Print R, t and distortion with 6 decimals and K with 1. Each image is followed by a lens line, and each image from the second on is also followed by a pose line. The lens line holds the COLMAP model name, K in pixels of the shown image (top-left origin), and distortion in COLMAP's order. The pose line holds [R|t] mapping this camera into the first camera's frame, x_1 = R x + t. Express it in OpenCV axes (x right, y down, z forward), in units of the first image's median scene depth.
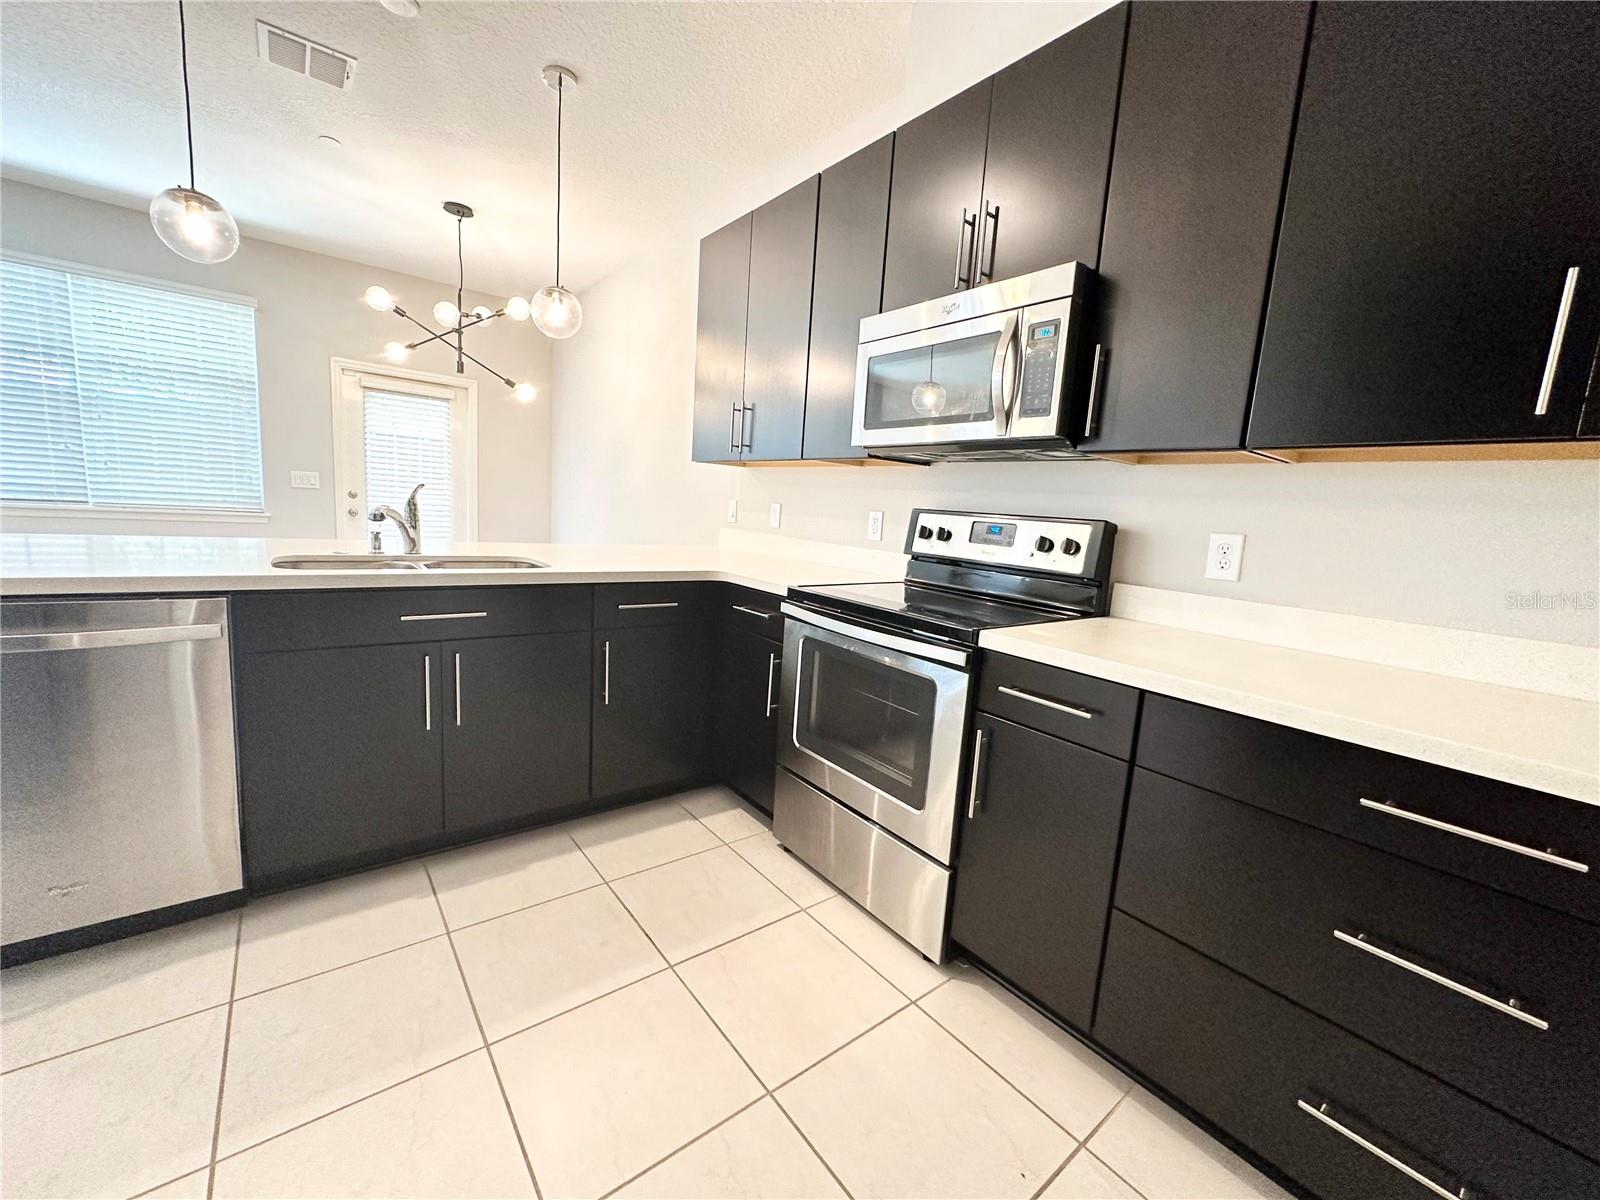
lens RADIAL K [[641.1, 0, 800.0], [0, 641.1, 600.0], [0, 0, 1]] dist [0.004077, -0.000589]
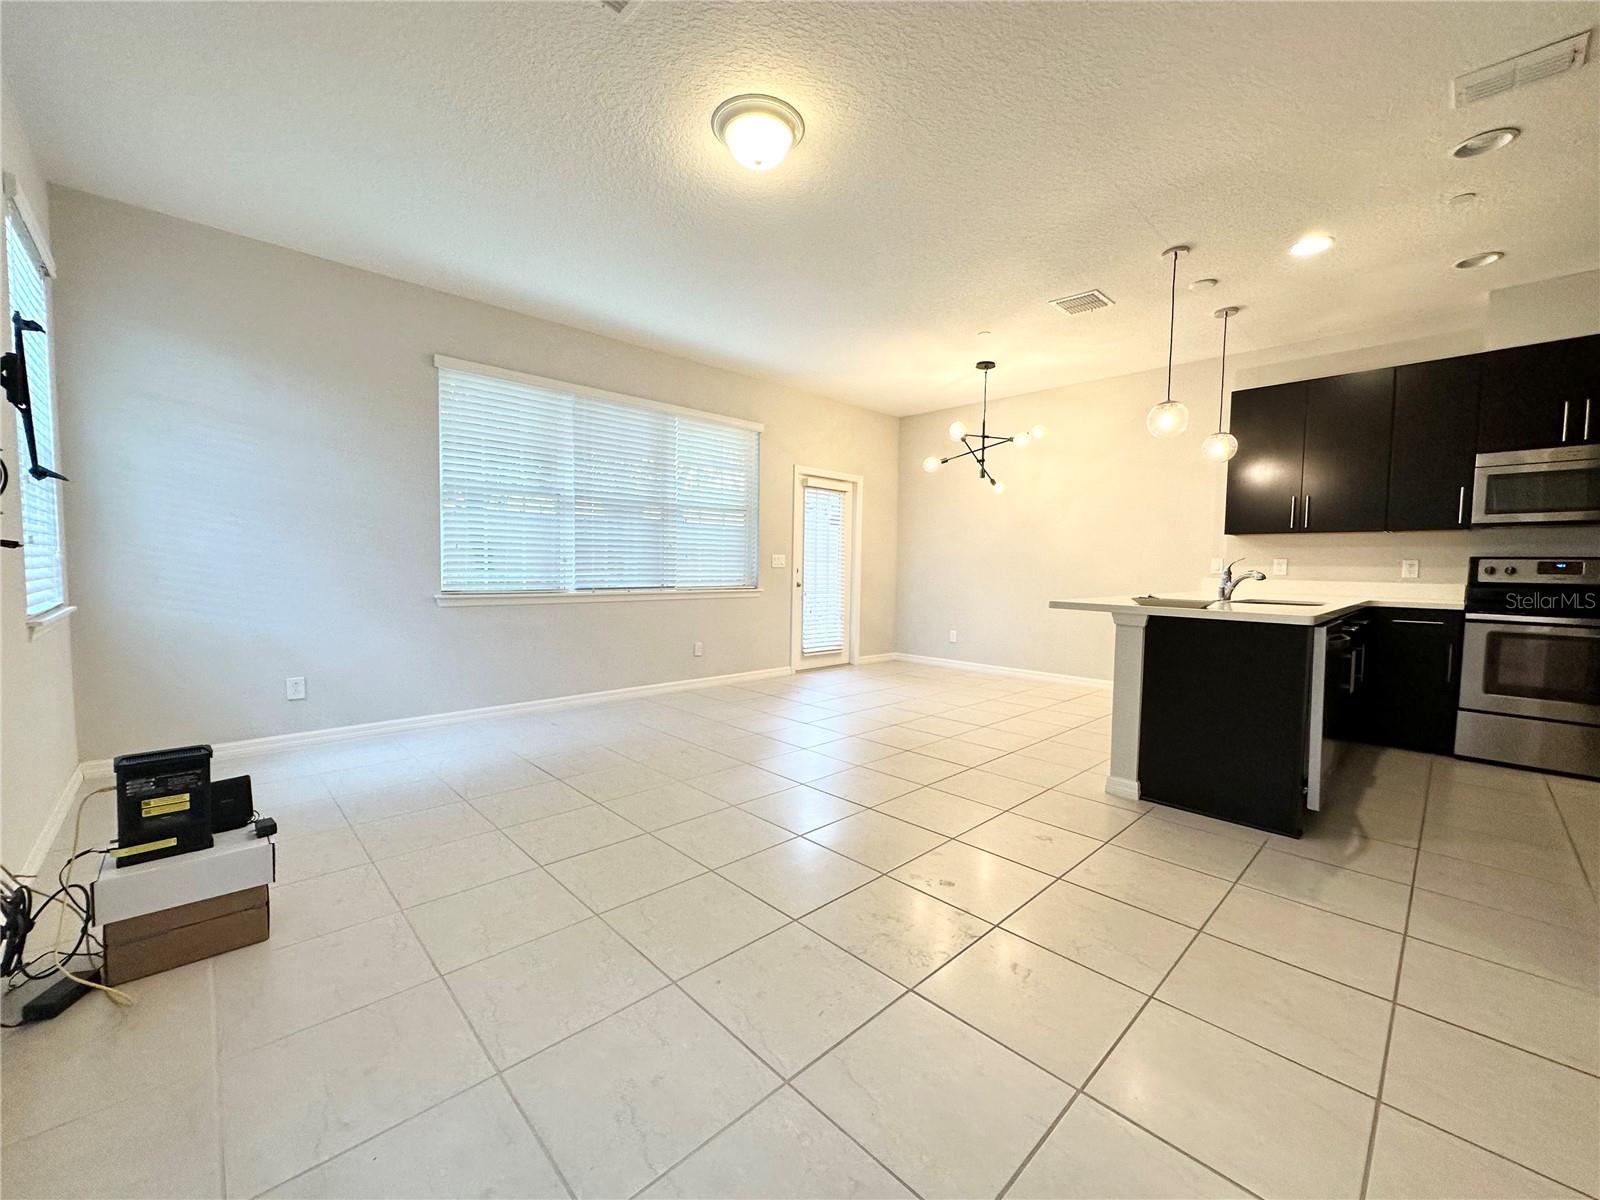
lens RADIAL K [[641.1, 0, 800.0], [0, 641.1, 600.0], [0, 0, 1]] dist [0.004077, -0.000589]
pose [[0.992505, -0.059290, 0.106857, -1.781451], [0.068186, 0.994329, -0.081610, -0.011645], [-0.101412, 0.088285, 0.990919, -0.498824]]
